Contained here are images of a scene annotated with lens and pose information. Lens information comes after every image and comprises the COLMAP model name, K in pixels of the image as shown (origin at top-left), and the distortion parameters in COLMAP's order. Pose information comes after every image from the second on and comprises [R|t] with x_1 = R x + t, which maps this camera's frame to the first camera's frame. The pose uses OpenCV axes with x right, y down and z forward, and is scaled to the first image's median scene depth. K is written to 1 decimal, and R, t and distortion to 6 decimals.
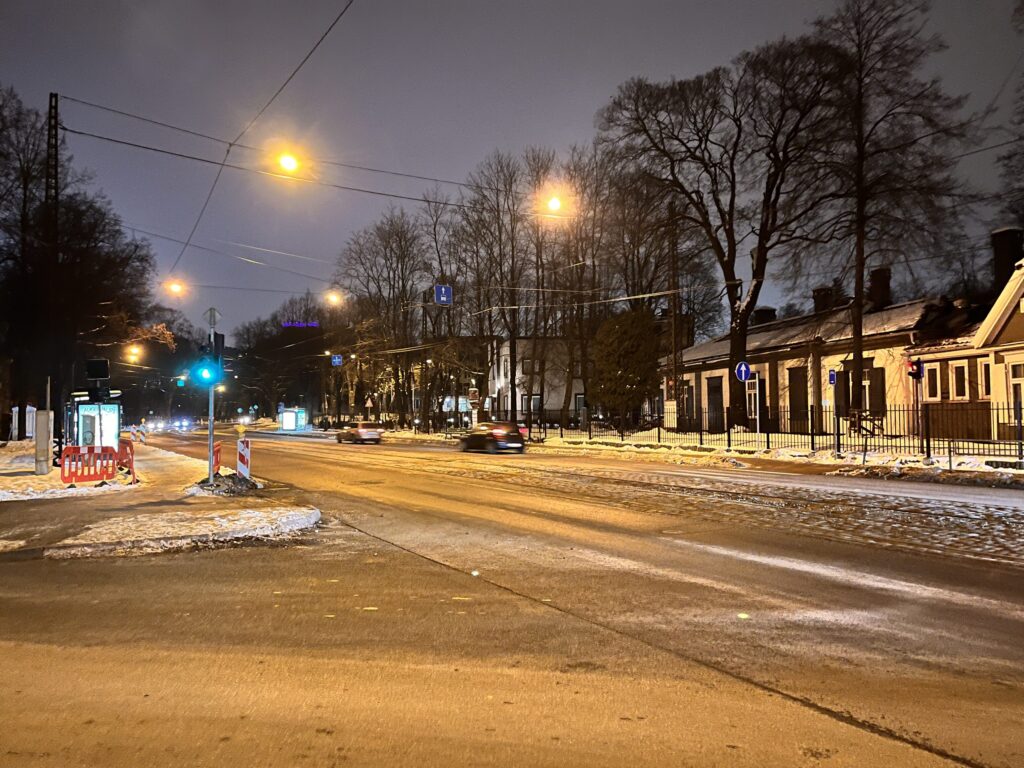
lens RADIAL K [[732.2, 0, 511.8], [0, 732.2, 376.1], [0, 0, 1]] dist [0.084496, -0.129233]
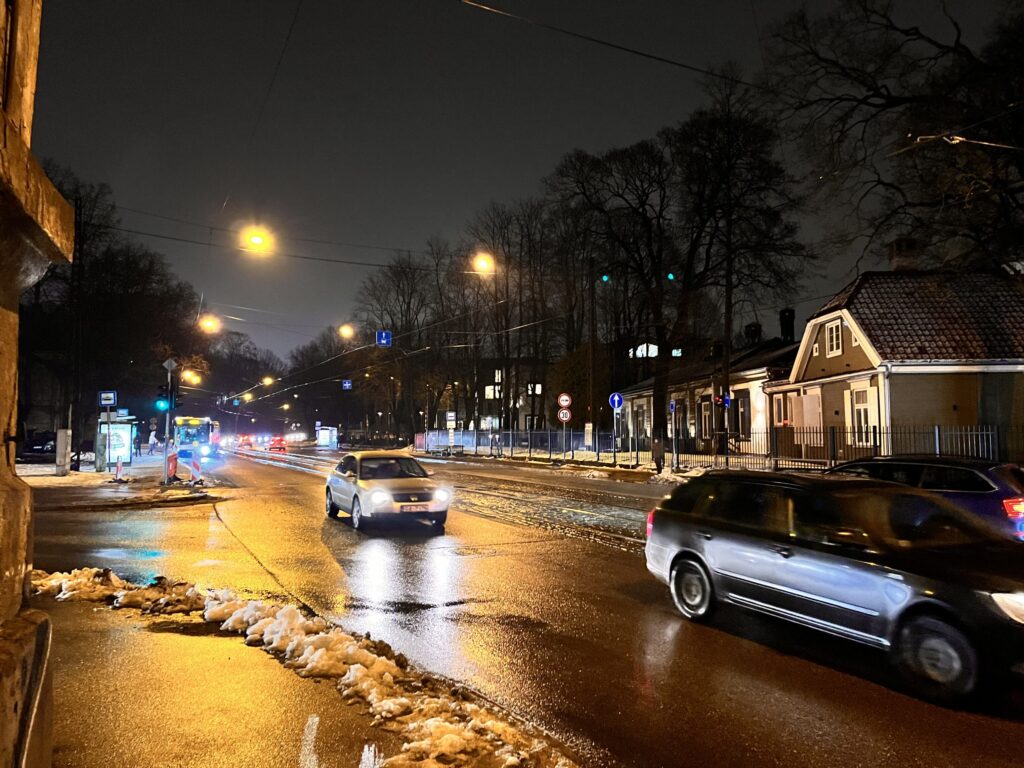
lens RADIAL K [[732.2, 0, 511.8], [0, 732.2, 376.1], [0, 0, 1]] dist [0.084496, -0.129233]
pose [[0.996585, 0.001857, -0.082558, 0.161771], [-0.004090, 0.999630, -0.026882, -0.009415], [0.082478, 0.027128, 0.996224, -0.169402]]
